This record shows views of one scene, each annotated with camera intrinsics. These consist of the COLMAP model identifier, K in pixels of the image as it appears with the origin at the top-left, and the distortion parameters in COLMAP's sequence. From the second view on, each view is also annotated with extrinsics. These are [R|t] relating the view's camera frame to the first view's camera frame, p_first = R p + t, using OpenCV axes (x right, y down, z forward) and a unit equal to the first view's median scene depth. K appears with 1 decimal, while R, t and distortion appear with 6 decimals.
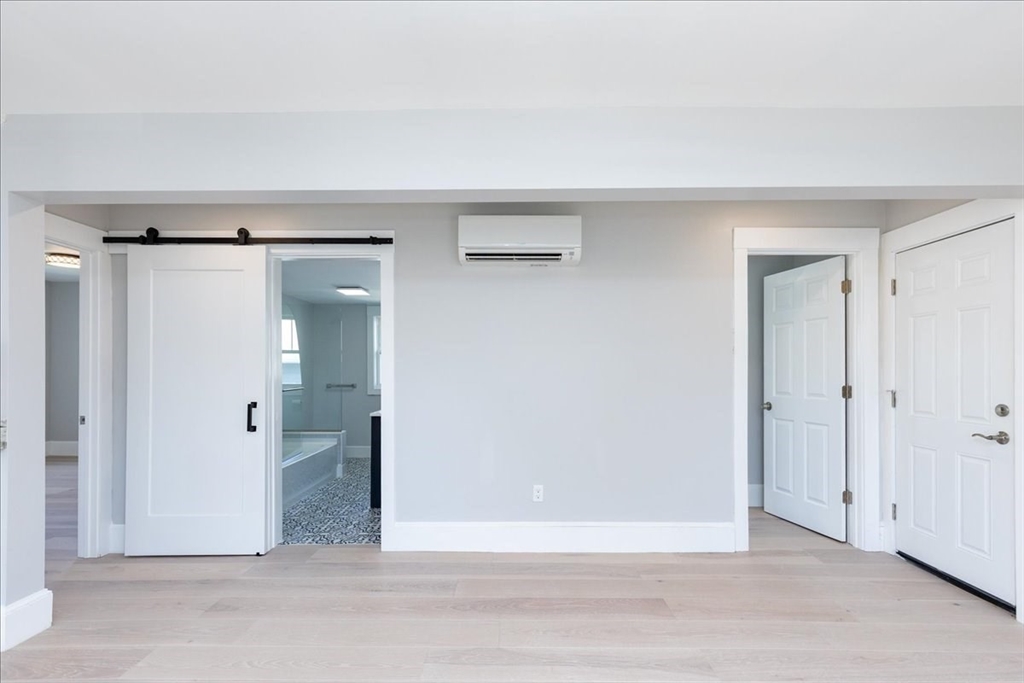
lens RADIAL K [[458.8, 0, 502.3], [0, 458.8, 374.8], [0, 0, 1]] dist [0.000205, -0.000312]
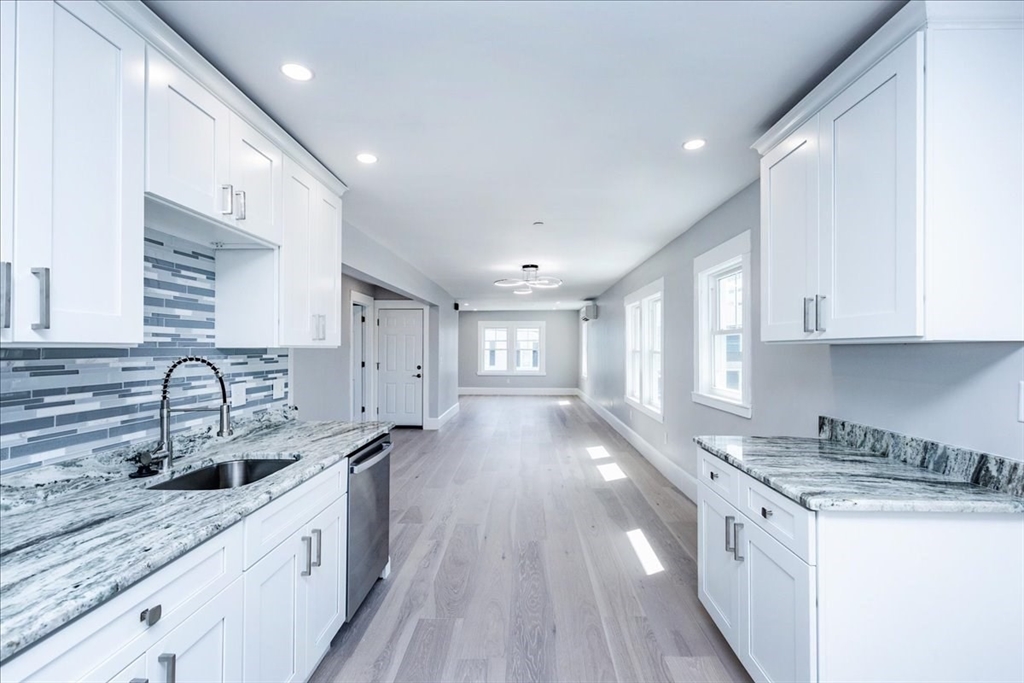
lens RADIAL K [[458.8, 0, 516.2], [0, 458.8, 341.7], [0, 0, 1]] dist [0.000205, -0.000312]
pose [[0.014146, 0.011296, 0.999836, -1.645315], [-0.001869, 0.999935, -0.011271, -0.056043], [-0.999898, -0.001709, 0.014166, 0.196177]]
